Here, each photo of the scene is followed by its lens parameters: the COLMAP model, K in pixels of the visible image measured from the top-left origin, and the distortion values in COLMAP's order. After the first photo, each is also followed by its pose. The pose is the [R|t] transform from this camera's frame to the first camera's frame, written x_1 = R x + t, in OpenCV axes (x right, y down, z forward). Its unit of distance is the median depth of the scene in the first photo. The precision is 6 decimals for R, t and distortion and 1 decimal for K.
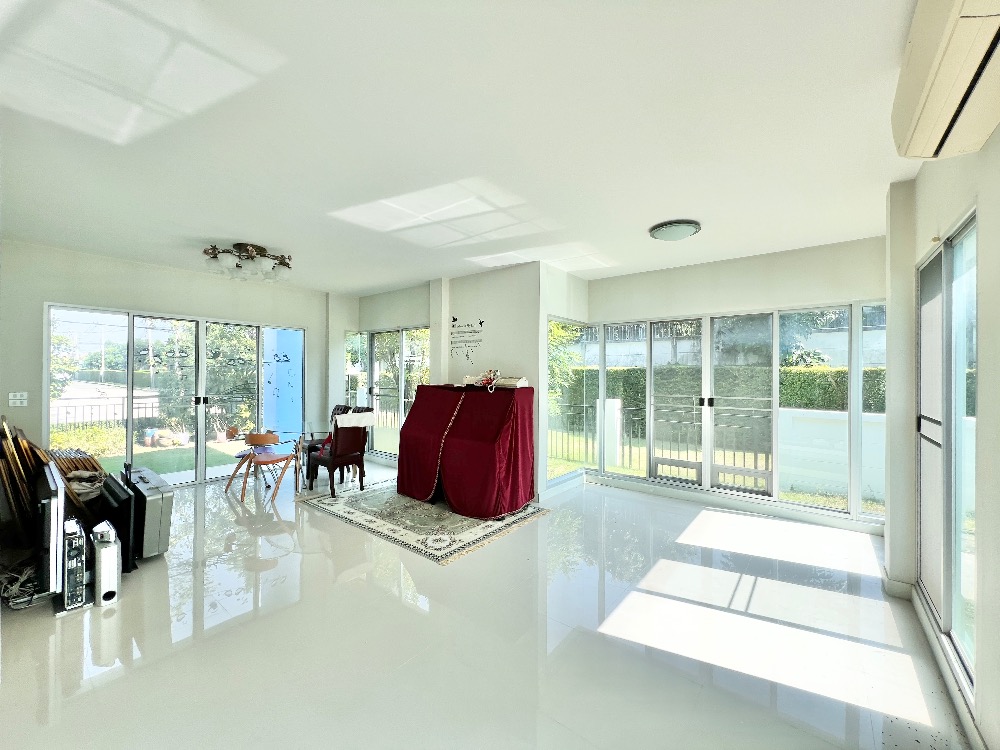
lens RADIAL K [[400.6, 0, 499.9], [0, 400.6, 377.7], [0, 0, 1]] dist [-0.003725, 0.000497]
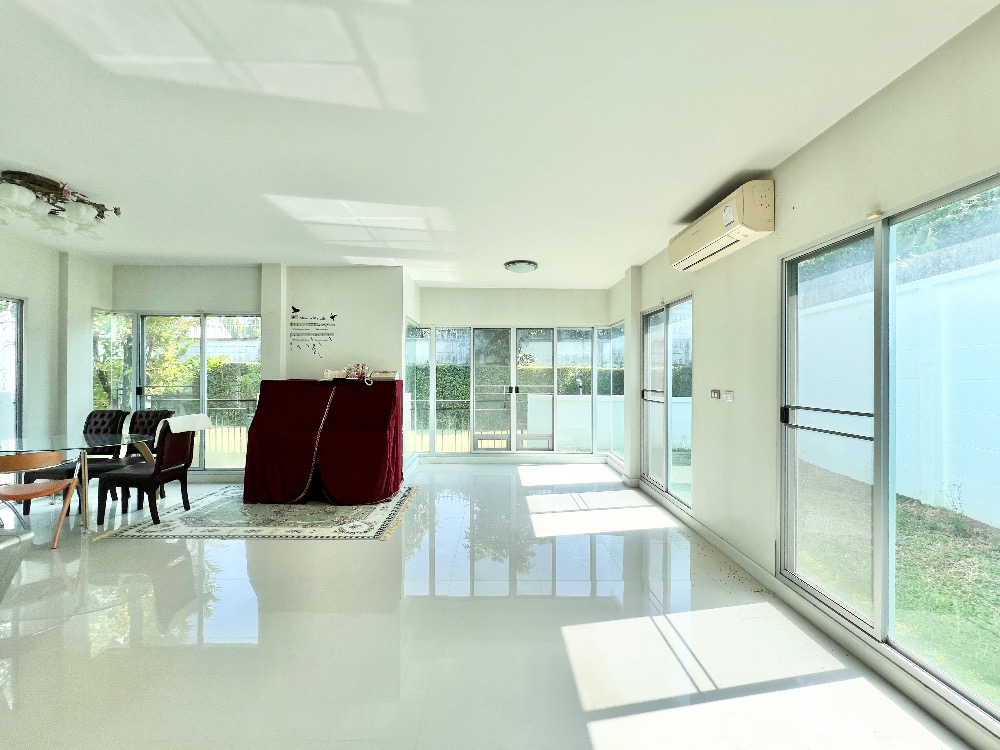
lens RADIAL K [[405.6, 0, 497.5], [0, 405.6, 371.4], [0, 0, 1]] dist [-0.001833, 0.000410]
pose [[0.774764, 0.001754, 0.632248, -0.443058], [0.004183, 0.999960, -0.007901, 0.009919], [-0.632236, 0.008766, 0.774726, -0.047174]]
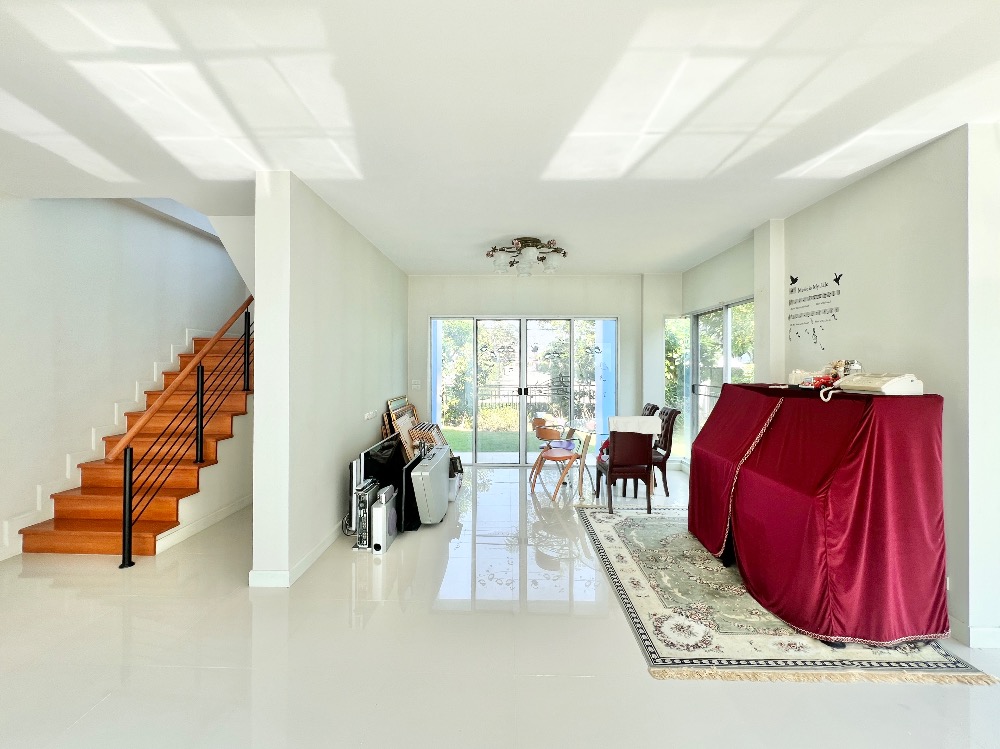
lens RADIAL K [[423.9, 0, 496.2], [0, 423.9, 364.1], [0, 0, 1]] dist [-0.003175, 0.000372]
pose [[0.604622, -0.005036, -0.796497, 0.169306], [-0.007215, 0.999904, -0.011798, -0.003789], [0.796480, 0.012880, 0.604528, 0.291010]]
